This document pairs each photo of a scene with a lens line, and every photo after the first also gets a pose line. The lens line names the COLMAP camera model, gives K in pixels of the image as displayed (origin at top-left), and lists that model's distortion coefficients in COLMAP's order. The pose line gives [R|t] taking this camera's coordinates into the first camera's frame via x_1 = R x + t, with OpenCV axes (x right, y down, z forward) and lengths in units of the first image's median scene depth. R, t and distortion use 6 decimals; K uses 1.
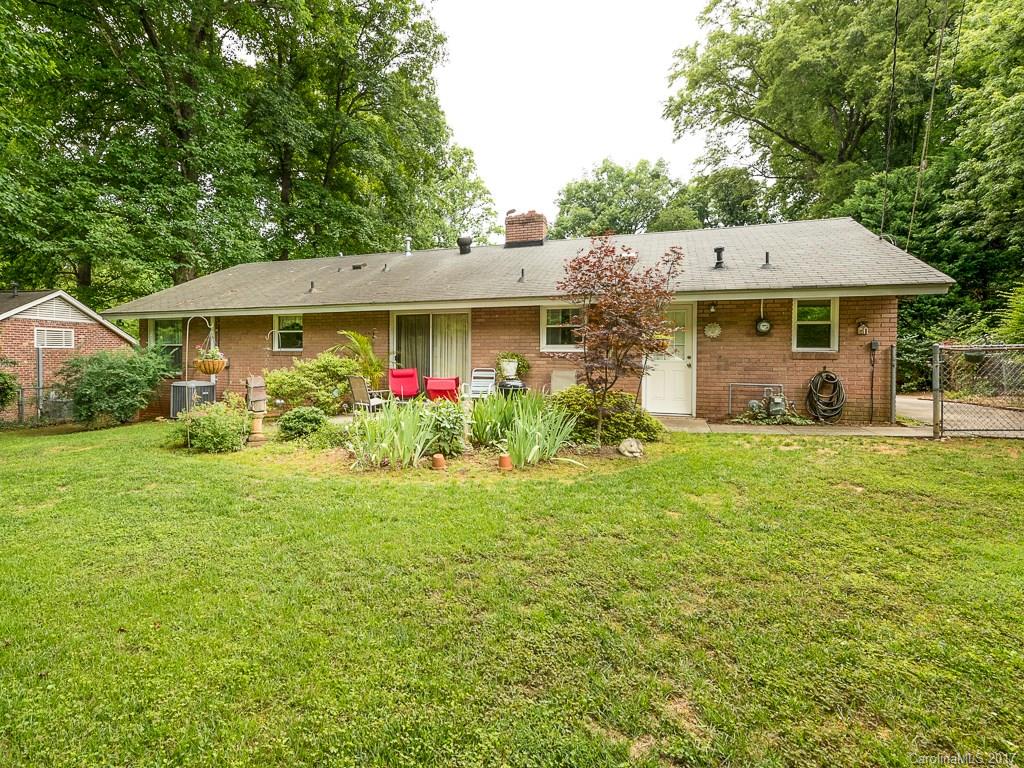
lens RADIAL K [[480.7, 0, 512.2], [0, 480.7, 364.7], [0, 0, 1]] dist [-0.000397, -0.000482]
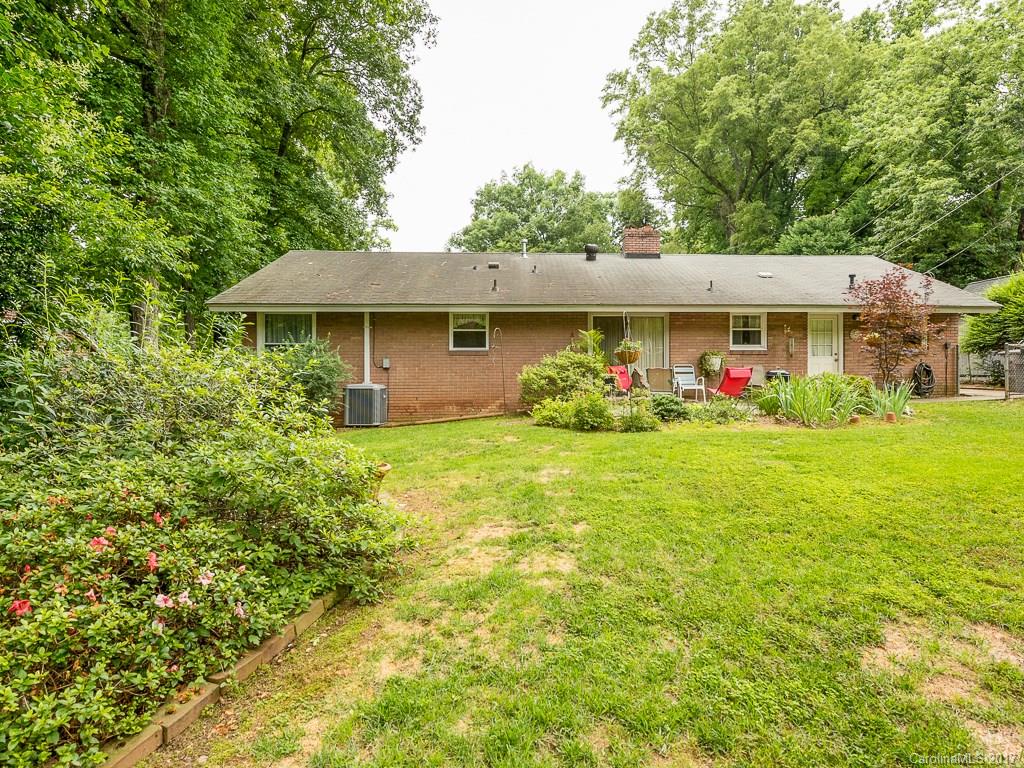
lens RADIAL K [[540.3, 0, 512.0], [0, 540.3, 384.0], [0, 0, 1]] dist [0.001699, 0.000635]
pose [[0.919451, -0.019516, 0.392721, -0.729357], [0.016318, 0.999801, 0.011481, 0.024854], [-0.392867, -0.004148, 0.919586, -0.027308]]
